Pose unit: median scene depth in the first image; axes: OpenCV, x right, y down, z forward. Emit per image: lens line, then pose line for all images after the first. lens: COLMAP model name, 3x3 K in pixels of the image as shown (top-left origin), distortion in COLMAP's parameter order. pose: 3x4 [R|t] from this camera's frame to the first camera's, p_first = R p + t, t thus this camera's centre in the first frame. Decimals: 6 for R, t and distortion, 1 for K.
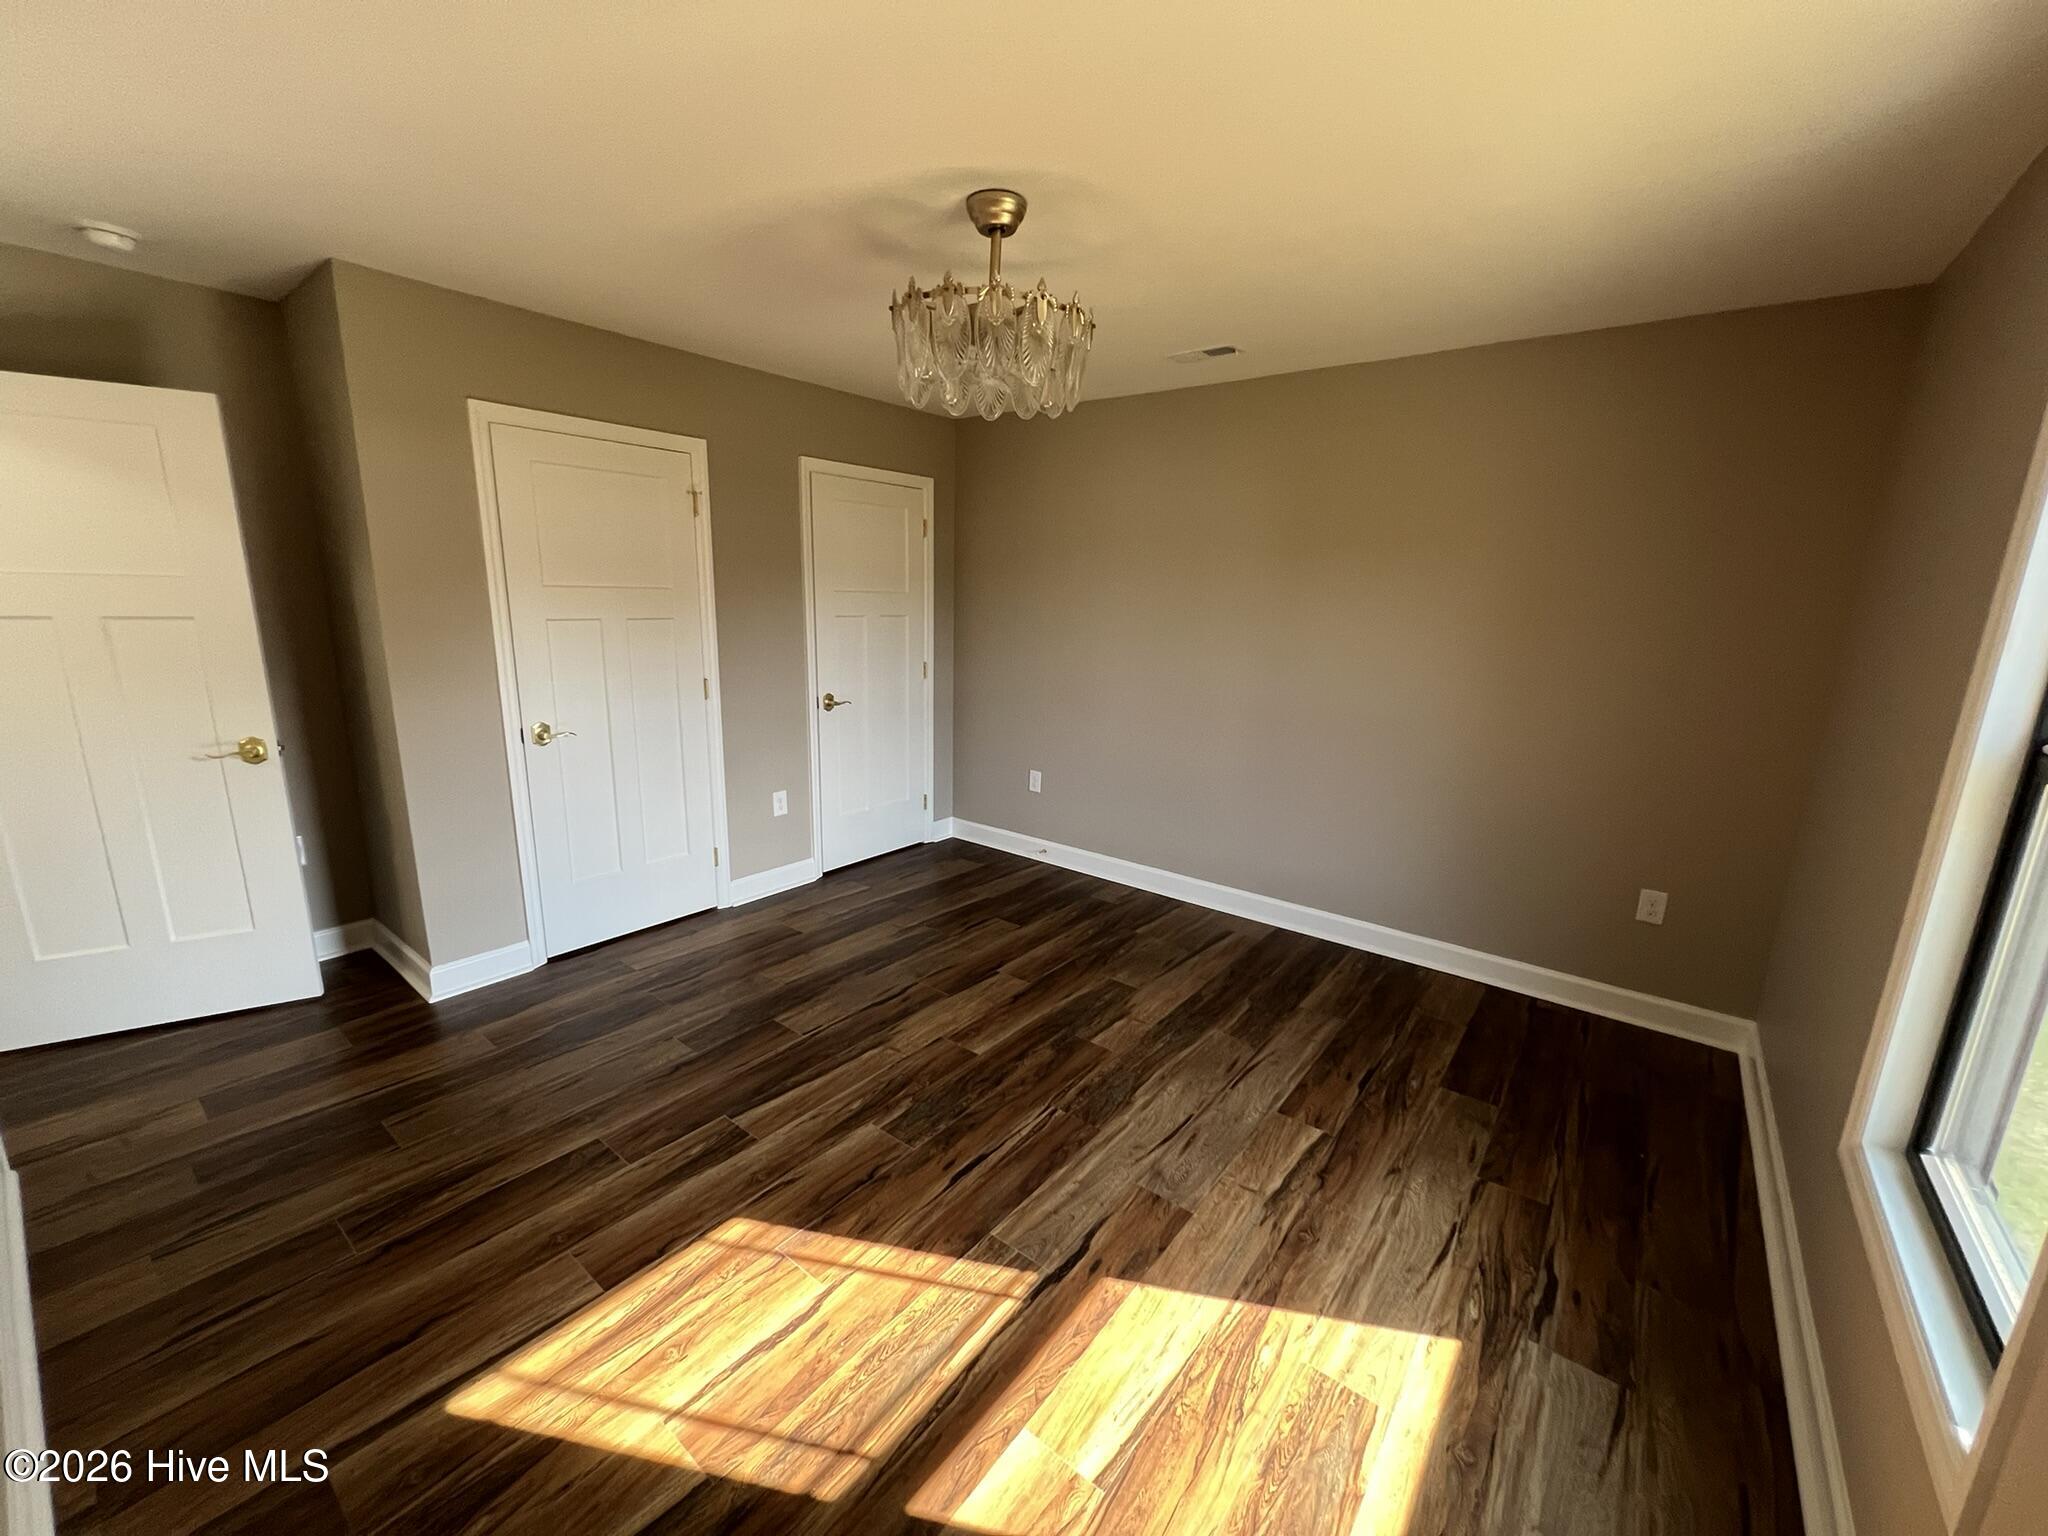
lens RADIAL K [[819.4, 0, 1026.9], [0, 819.4, 773.8], [0, 0, 1]] dist [-0.000419, -0.000482]
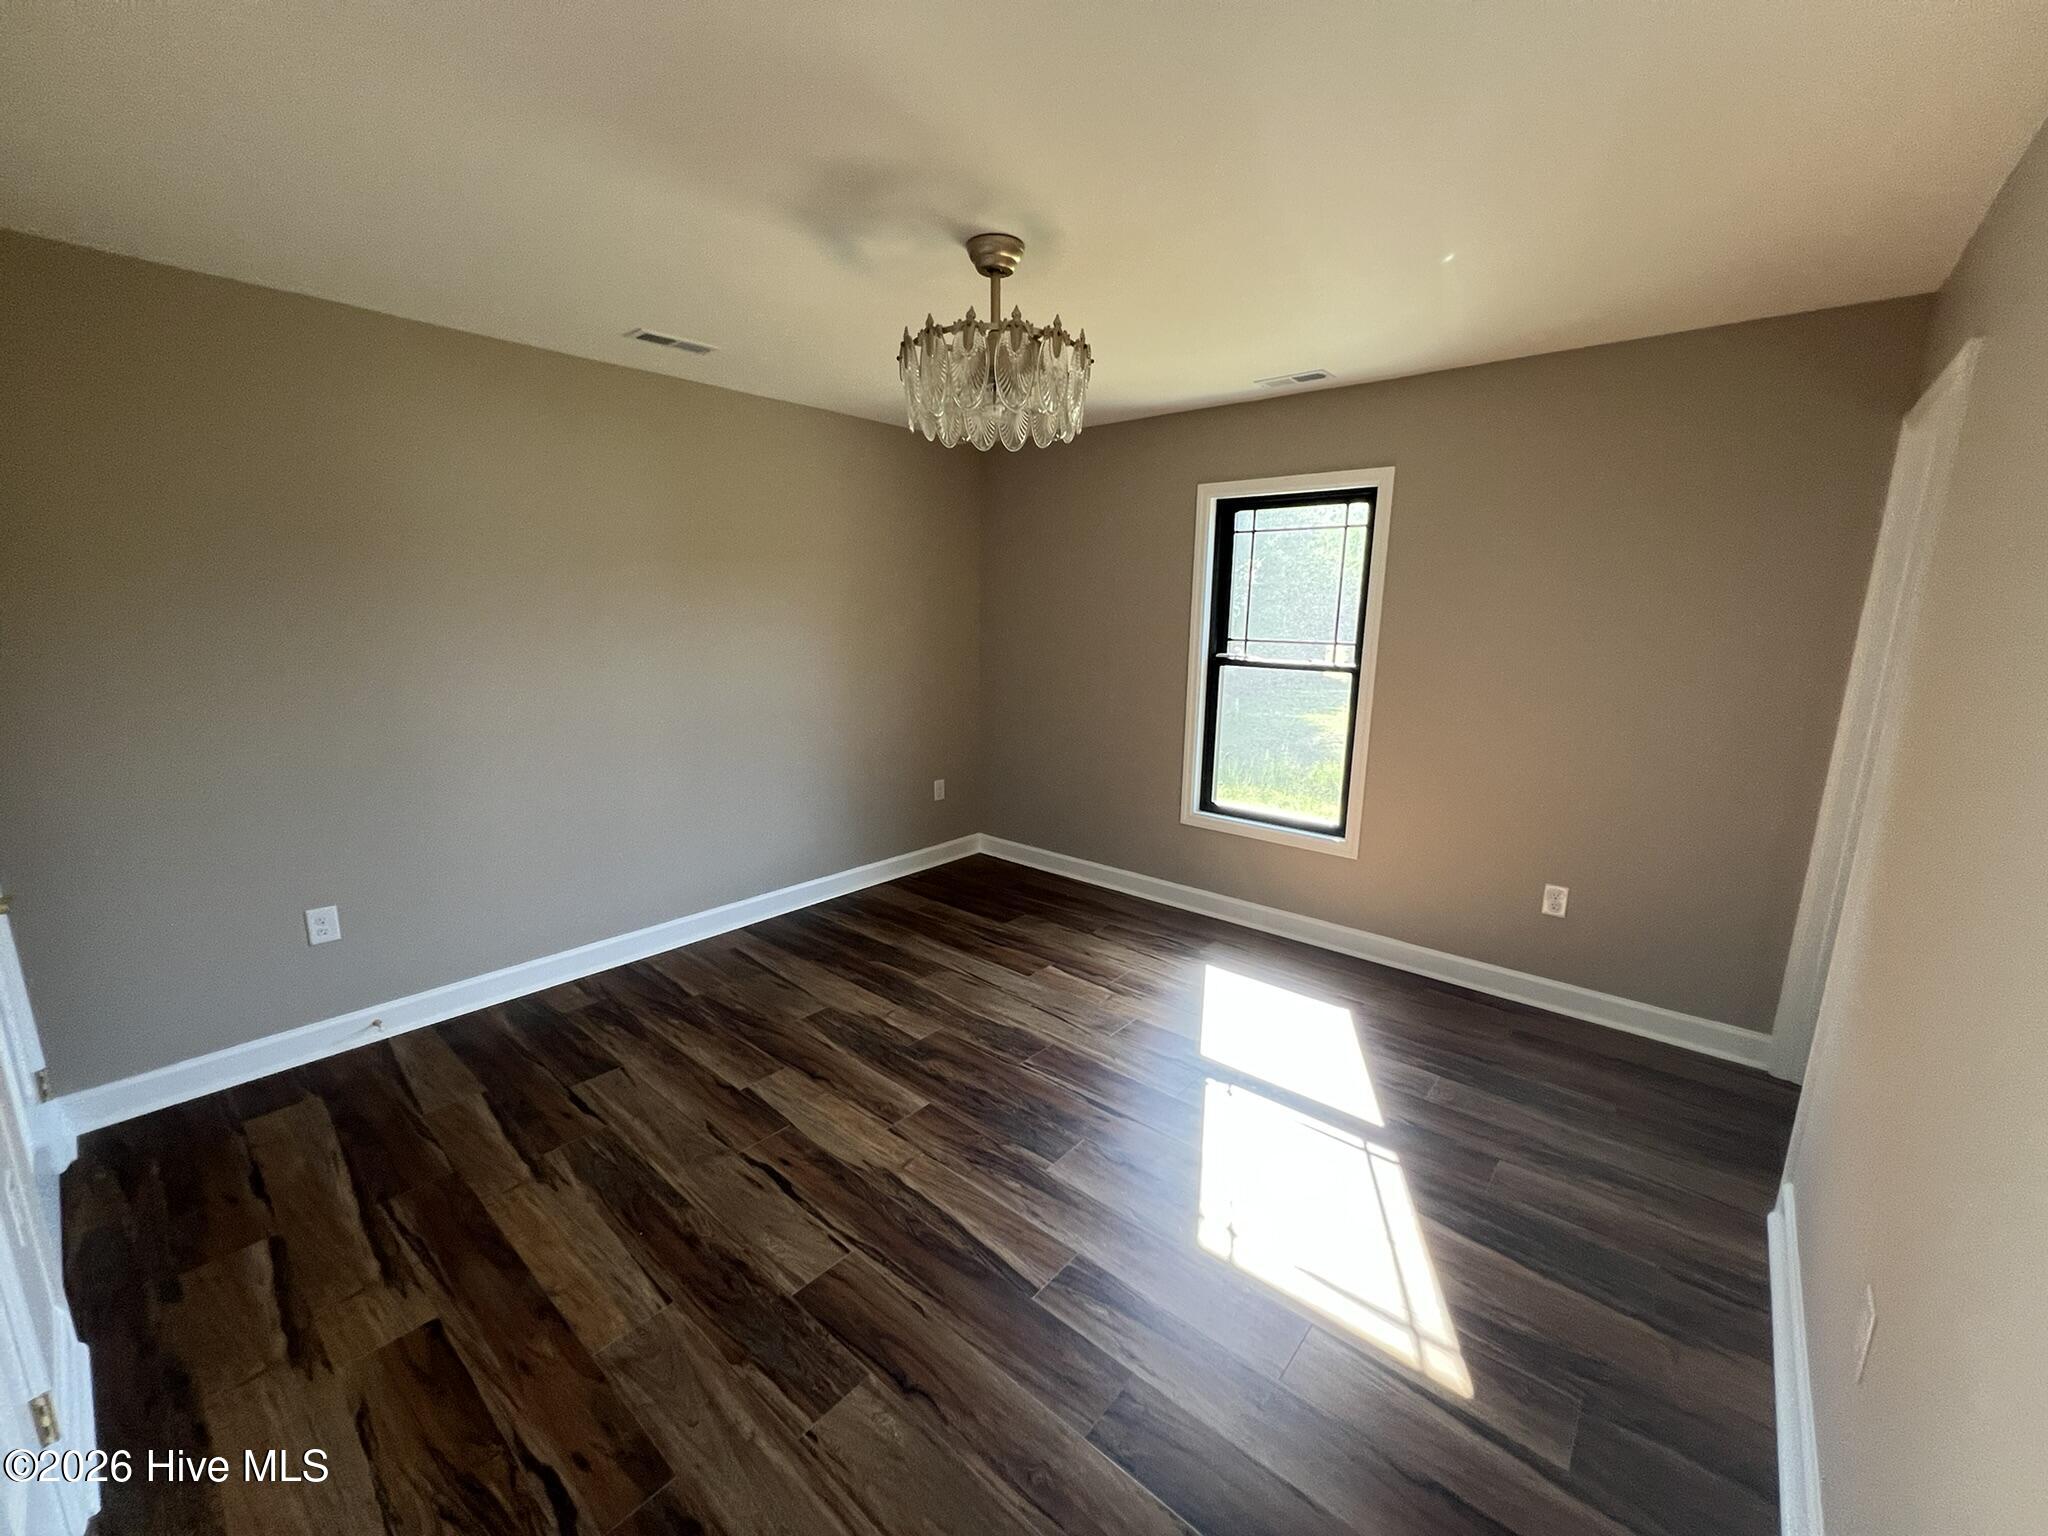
lens RADIAL K [[819.4, 0, 1026.9], [0, 819.4, 773.8], [0, 0, 1]] dist [-0.000419, -0.000482]
pose [[0.044849, -0.227343, 0.972781, -0.808877], [0.211172, 0.953914, 0.213198, -0.179370], [-0.976419, 0.195863, 0.090791, 0.668203]]
